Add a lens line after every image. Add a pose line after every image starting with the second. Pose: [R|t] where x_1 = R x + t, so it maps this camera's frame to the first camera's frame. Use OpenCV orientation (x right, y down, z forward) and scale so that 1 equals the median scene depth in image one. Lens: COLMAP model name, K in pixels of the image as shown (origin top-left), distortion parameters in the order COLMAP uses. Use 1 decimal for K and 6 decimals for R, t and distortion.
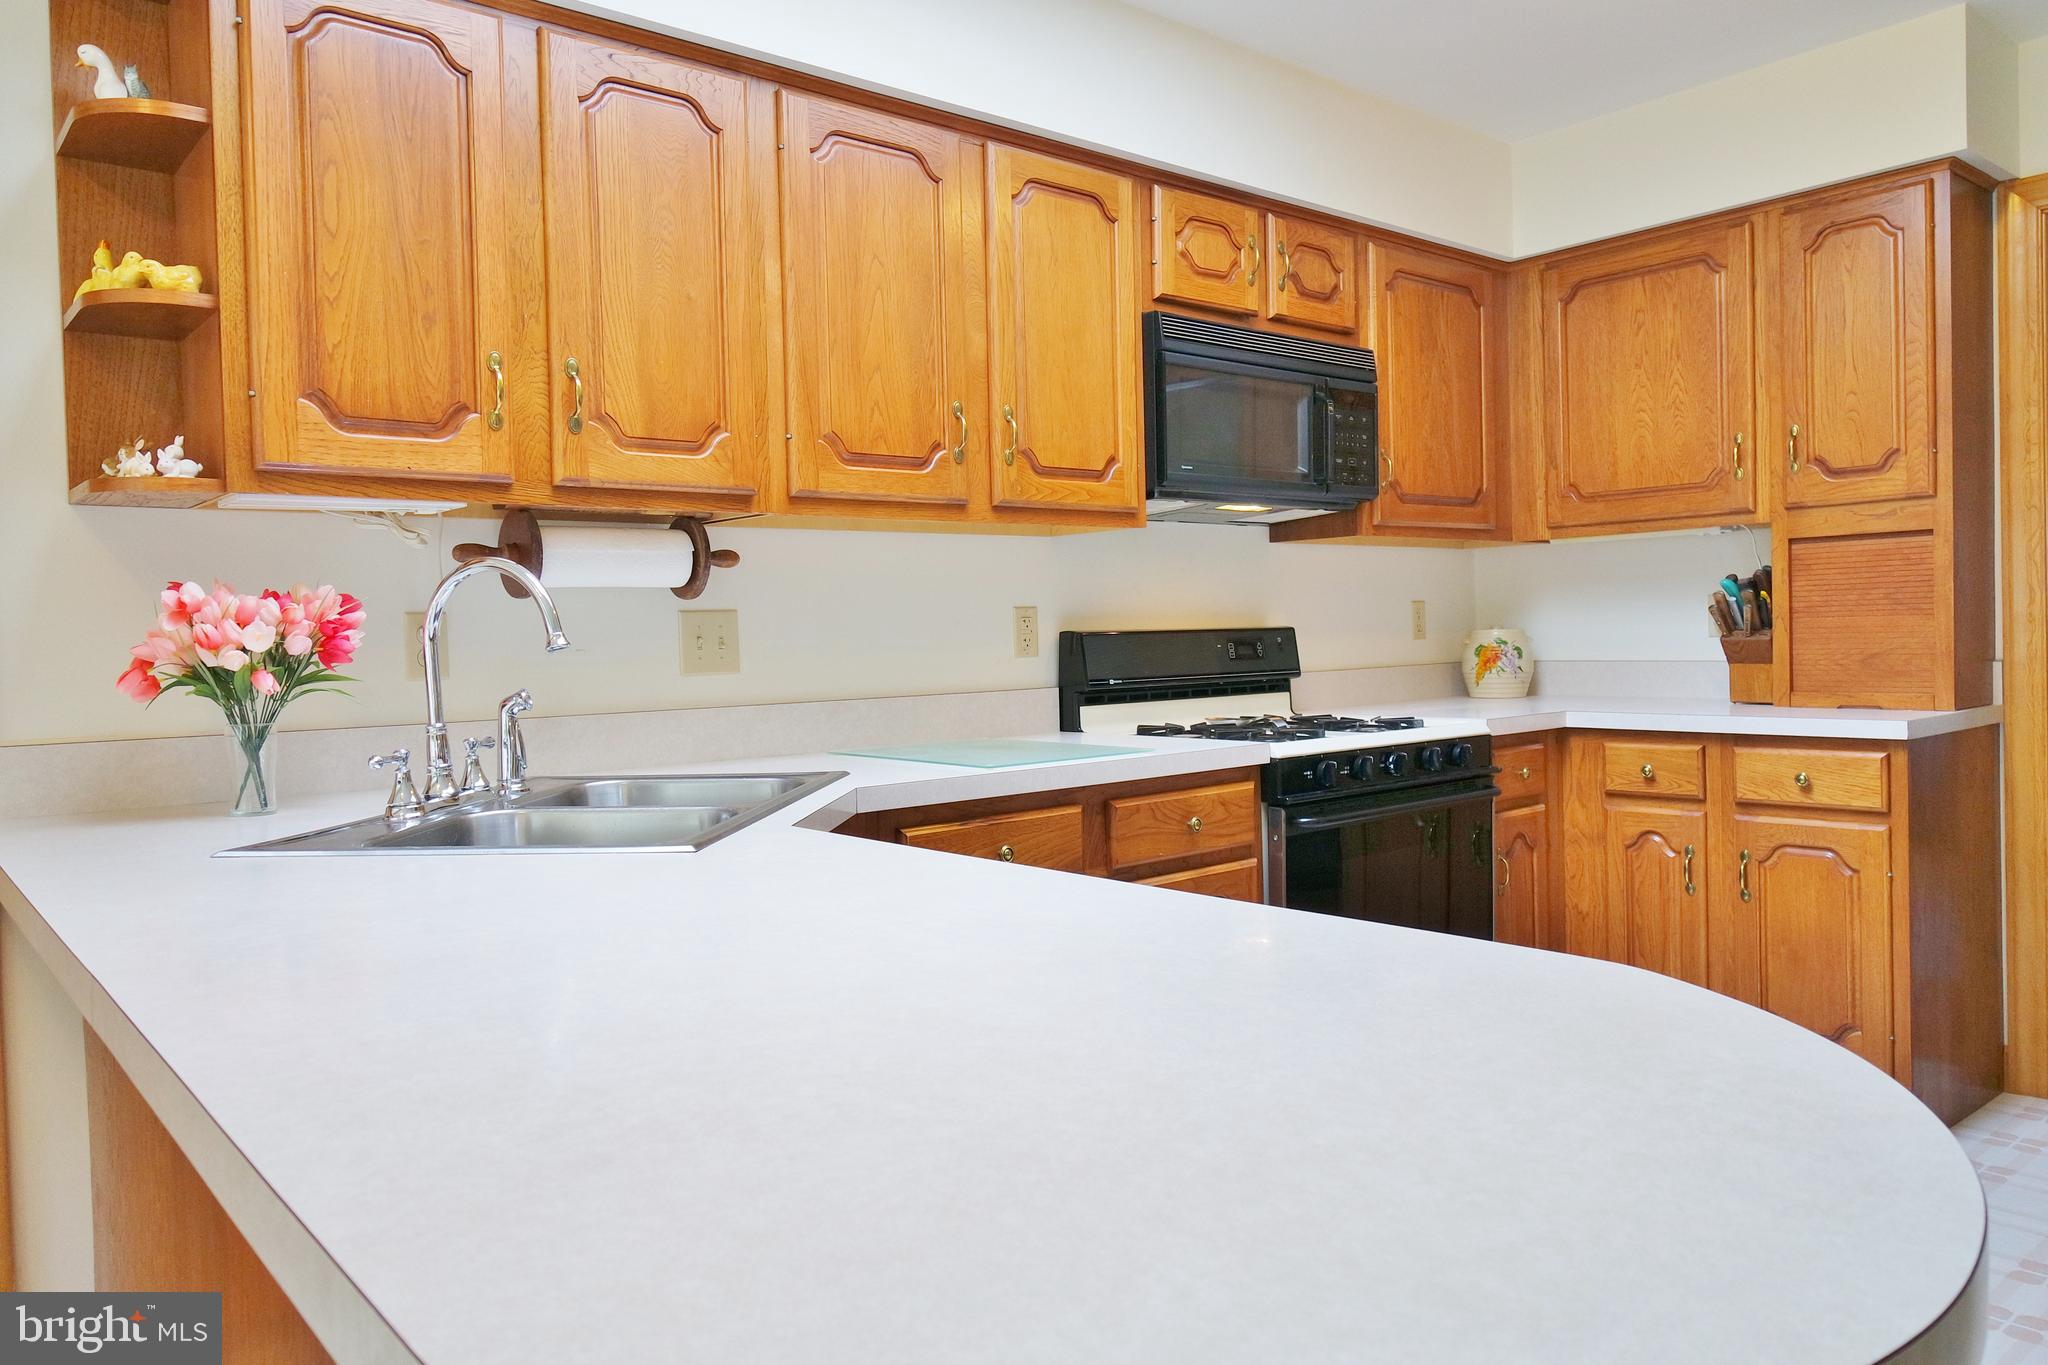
lens RADIAL K [[1428.1, 0, 1018.8], [0, 1428.1, 665.8], [0, 0, 1]] dist [0.000064, 0.002982]
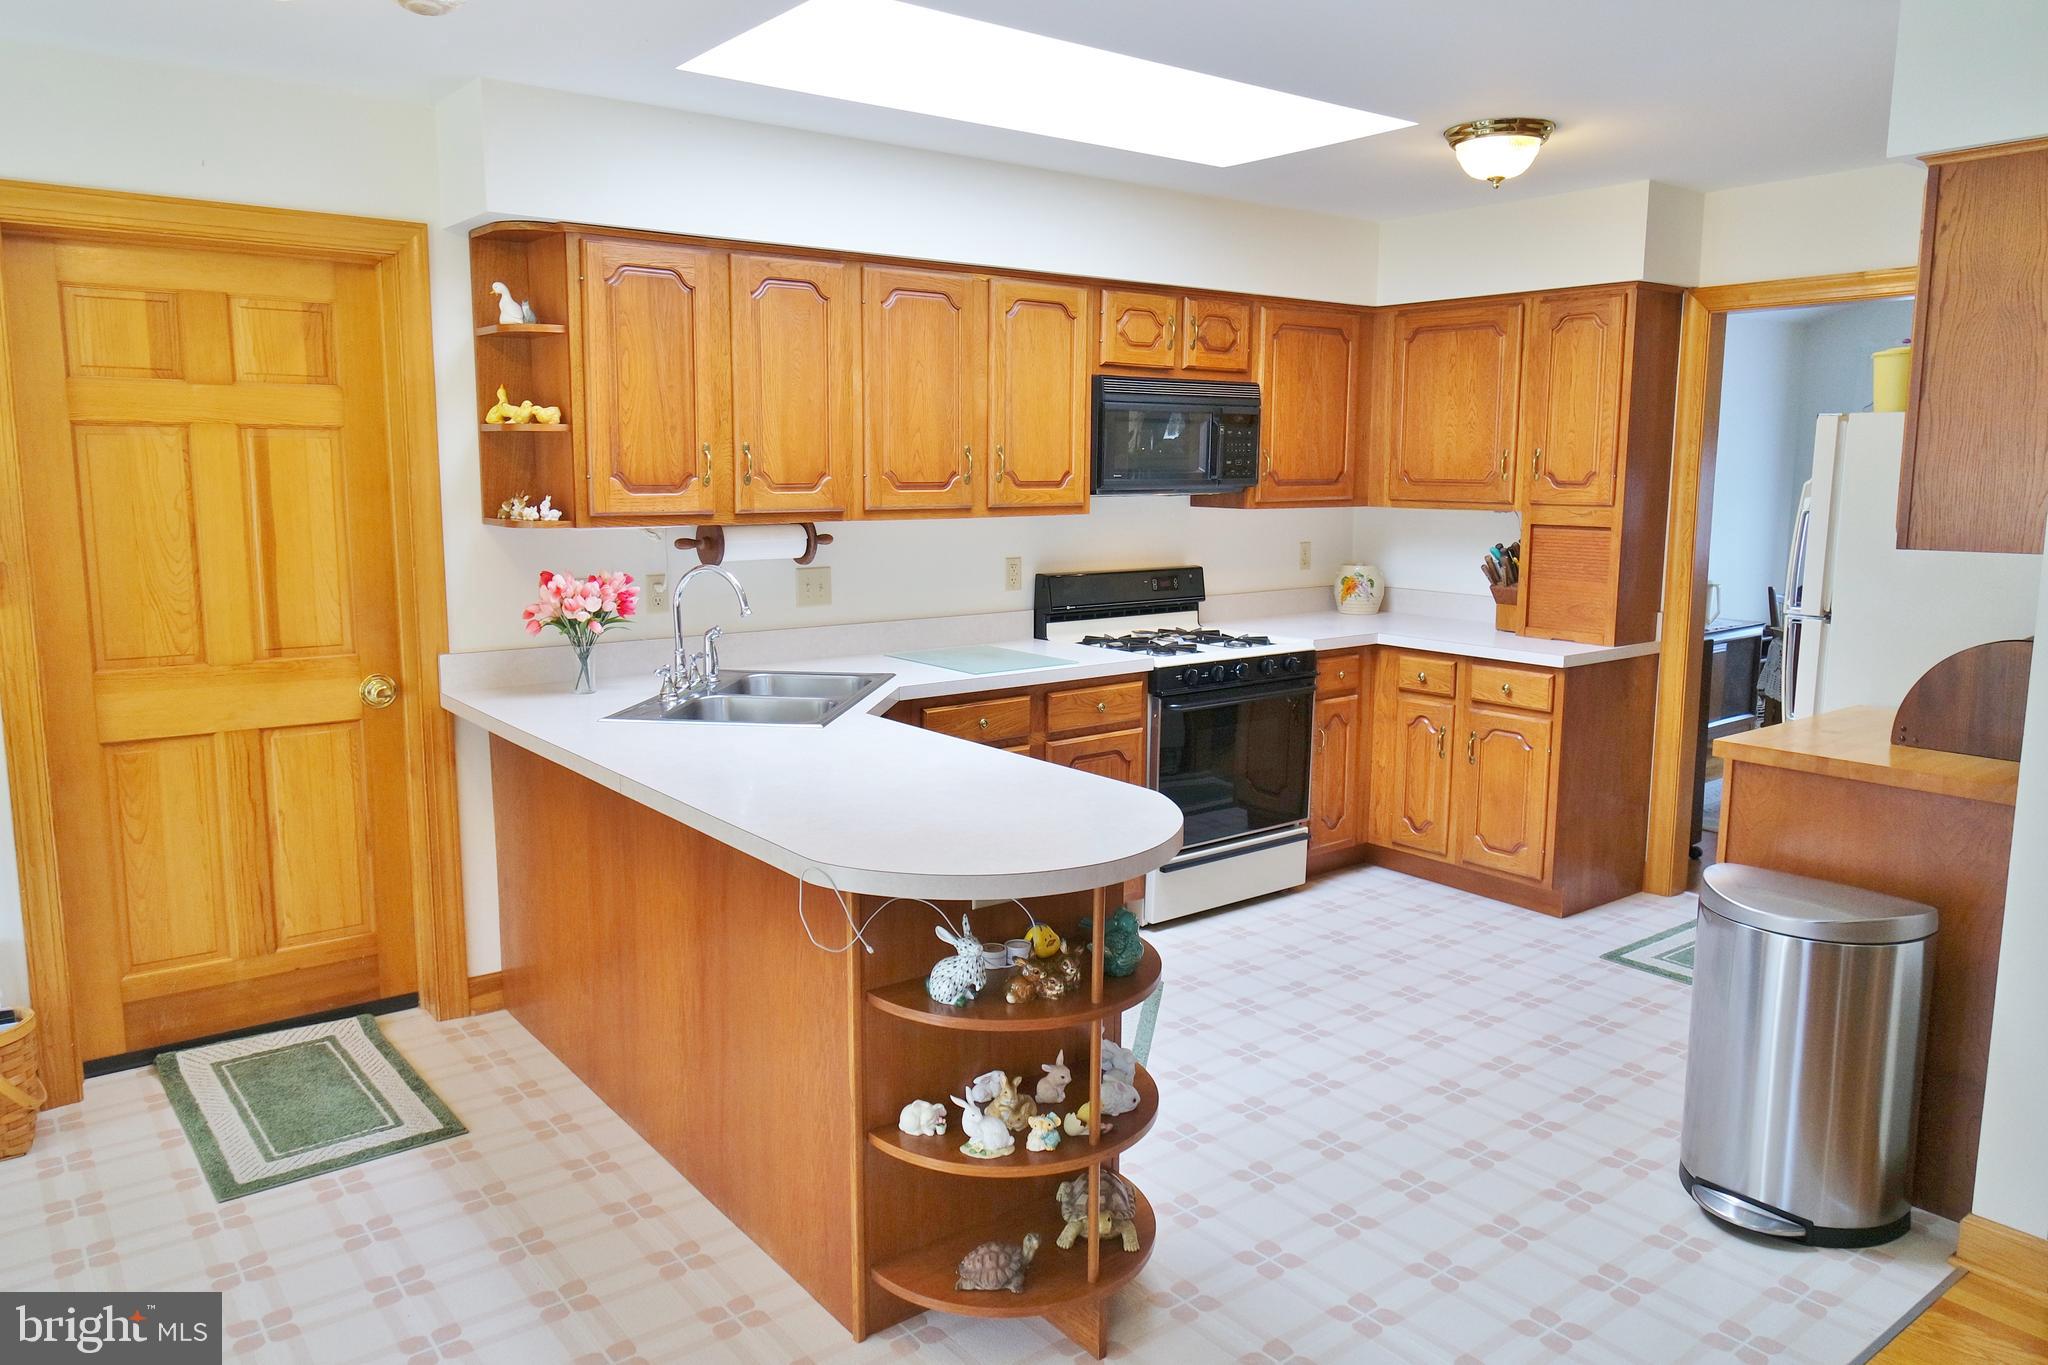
lens RADIAL K [[1428.1, 0, 1024.0], [0, 1428.1, 667.8], [0, 0, 1]] dist [0.000064, 0.002982]
pose [[0.998901, 0.035518, -0.030570, 0.076895], [-0.031517, 0.991950, 0.122648, -0.129061], [0.034680, -0.121550, 0.991979, -0.616793]]
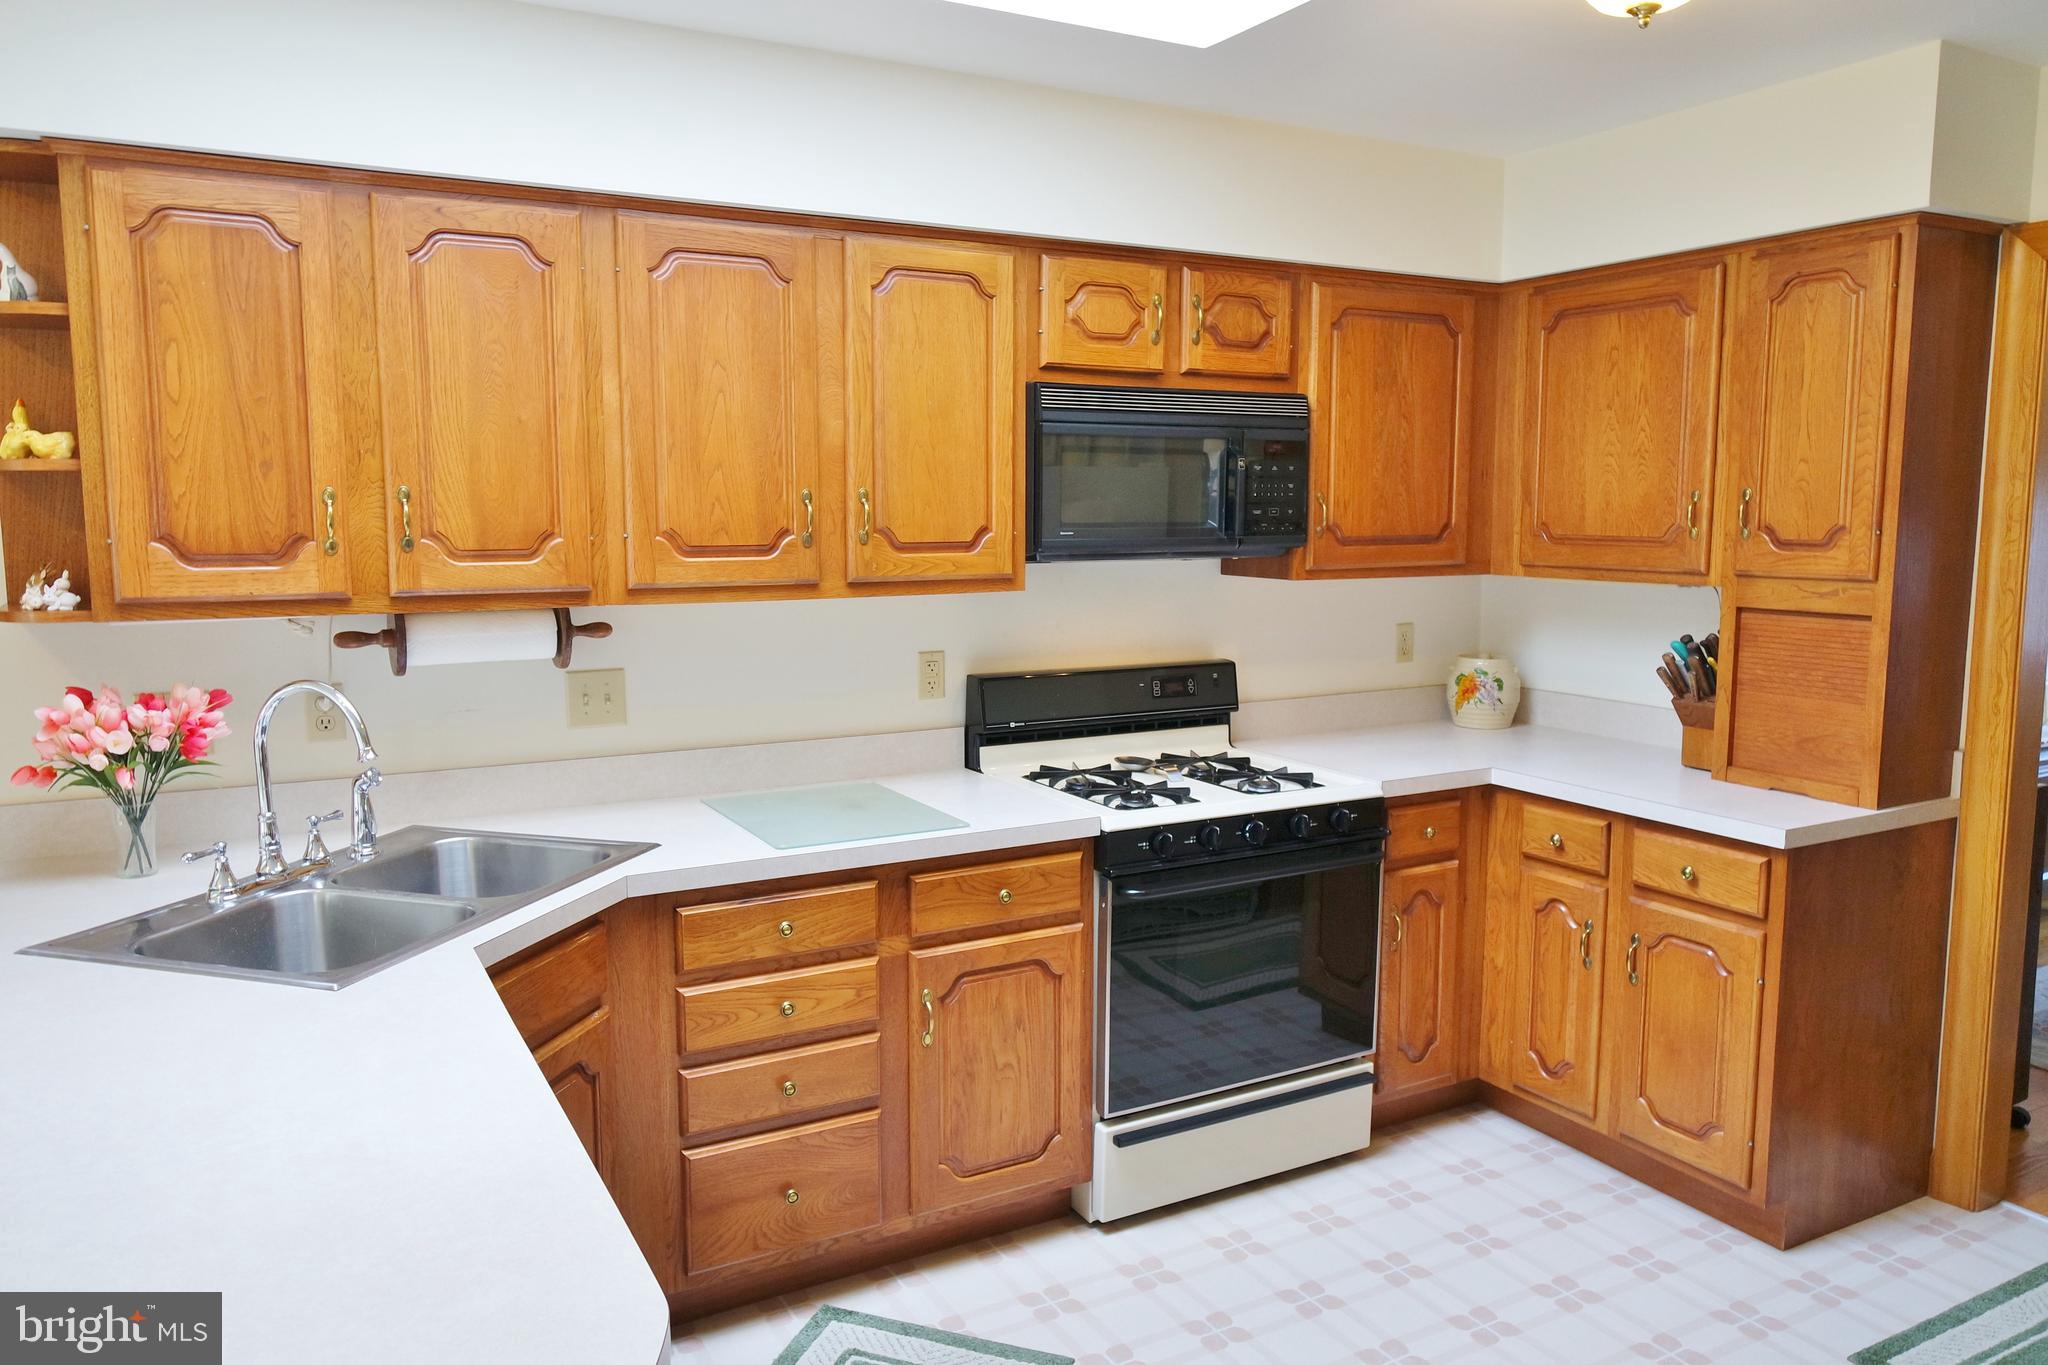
lens RADIAL K [[1428.1, 0, 1009.1], [0, 1428.1, 668.4], [0, 0, 1]] dist [0.000064, 0.002982]
pose [[0.980252, 0.048422, -0.191733, 0.302996], [-0.030125, 0.994807, 0.097221, -0.152728], [0.195445, -0.089525, 0.976620, -0.027417]]
